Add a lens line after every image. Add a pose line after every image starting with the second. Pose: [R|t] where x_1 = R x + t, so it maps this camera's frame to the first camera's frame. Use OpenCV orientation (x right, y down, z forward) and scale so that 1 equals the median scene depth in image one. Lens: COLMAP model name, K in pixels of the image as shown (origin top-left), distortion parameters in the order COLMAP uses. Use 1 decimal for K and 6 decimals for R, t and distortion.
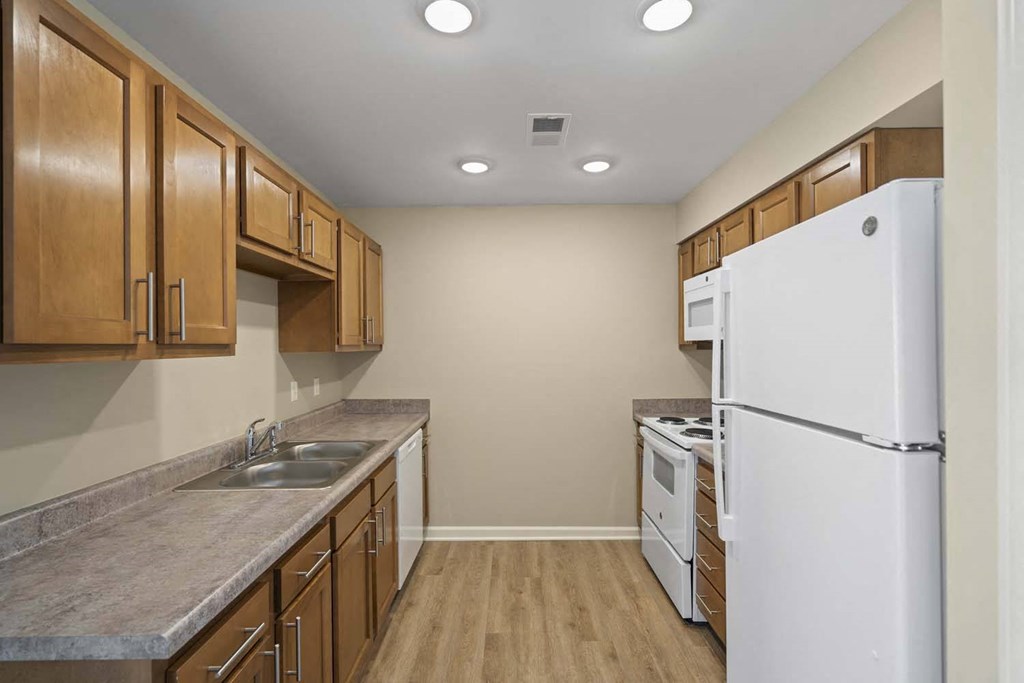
lens RADIAL K [[468.5, 0, 511.7], [0, 468.5, 346.3], [0, 0, 1]] dist [-0.002586, -0.000218]
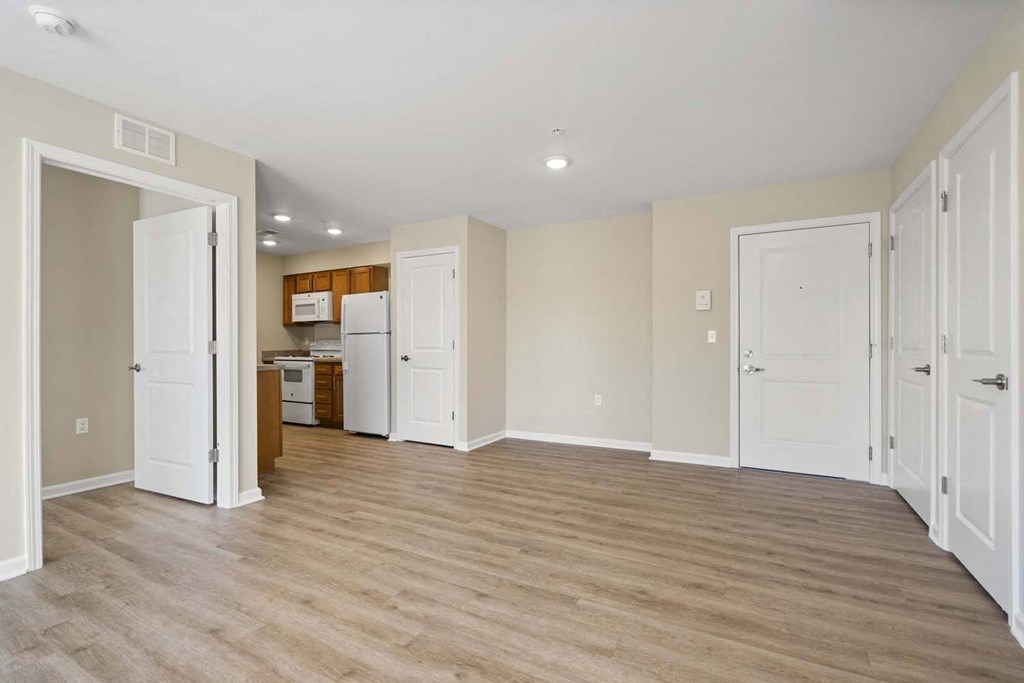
lens RADIAL K [[462.5, 0, 511.4], [0, 462.5, 344.7], [0, 0, 1]] dist [-0.002510, 0.000151]
pose [[0.480094, 0.001880, 0.877215, -1.272863], [0.004831, 0.999977, -0.004787, 0.136382], [-0.877204, 0.006536, 0.480074, -1.158784]]
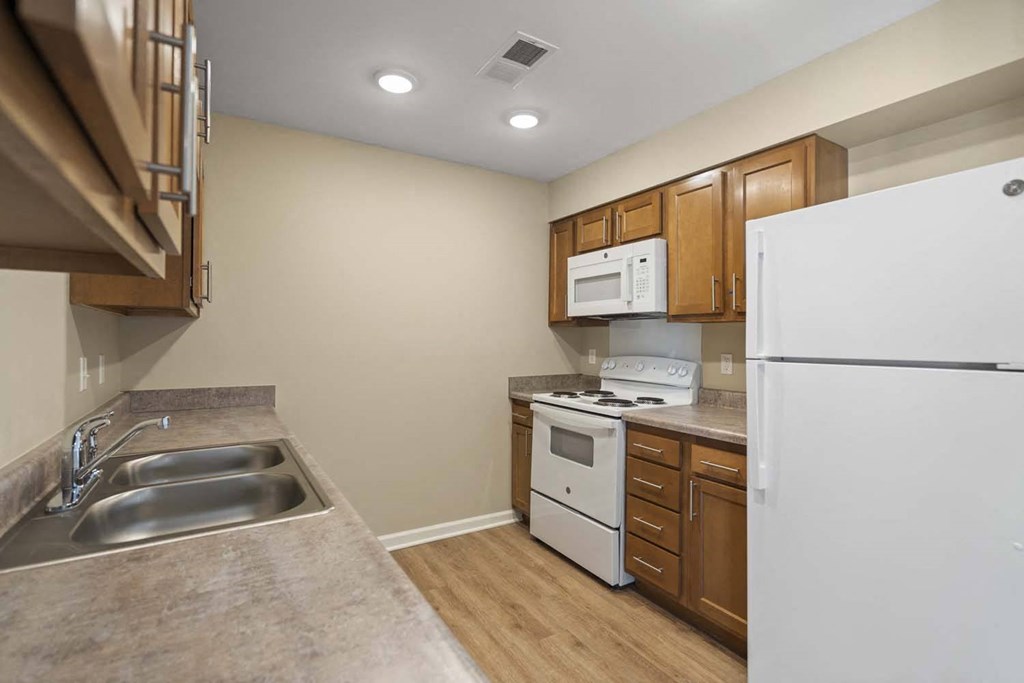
lens RADIAL K [[474.1, 0, 511.8], [0, 474.1, 335.4], [0, 0, 1]] dist [-0.002542, -0.000235]
pose [[0.851969, 0.014526, 0.523390, -0.332877], [-0.009964, 0.999884, -0.011530, 0.051667], [-0.523497, 0.004608, 0.852015, 0.223404]]
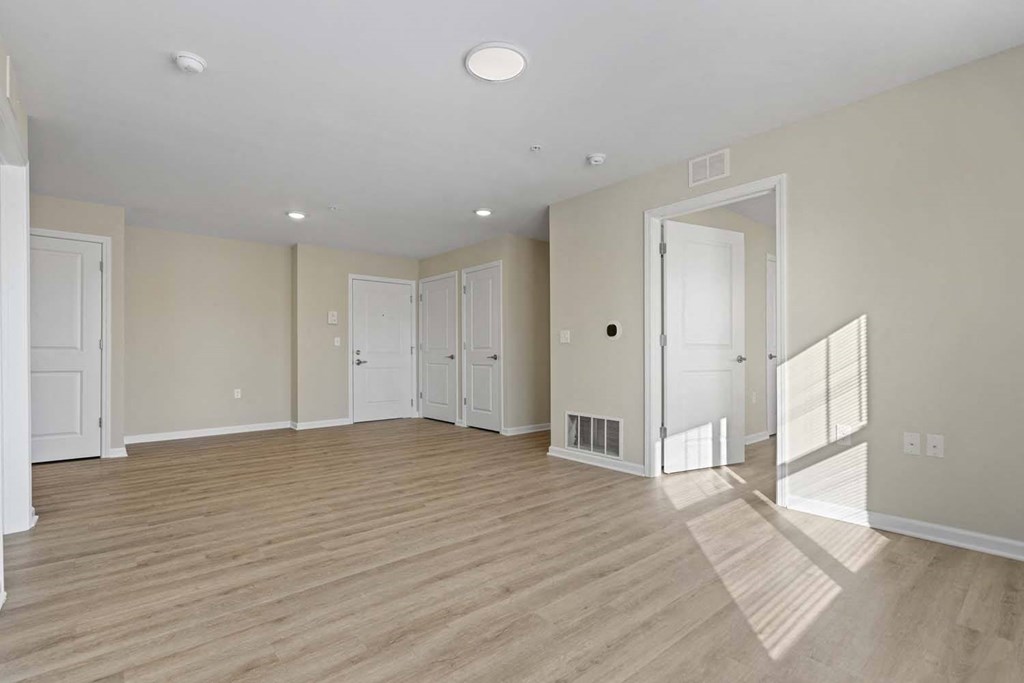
lens RADIAL K [[476.2, 0, 512.5], [0, 476.2, 350.1], [0, 0, 1]] dist [-0.000843, 0.000781]
pose [[-0.650467, 0.013387, 0.759416, -2.070558], [0.011139, 0.999905, -0.008085, 0.180645], [-0.759453, 0.003200, -0.650555, -0.044671]]
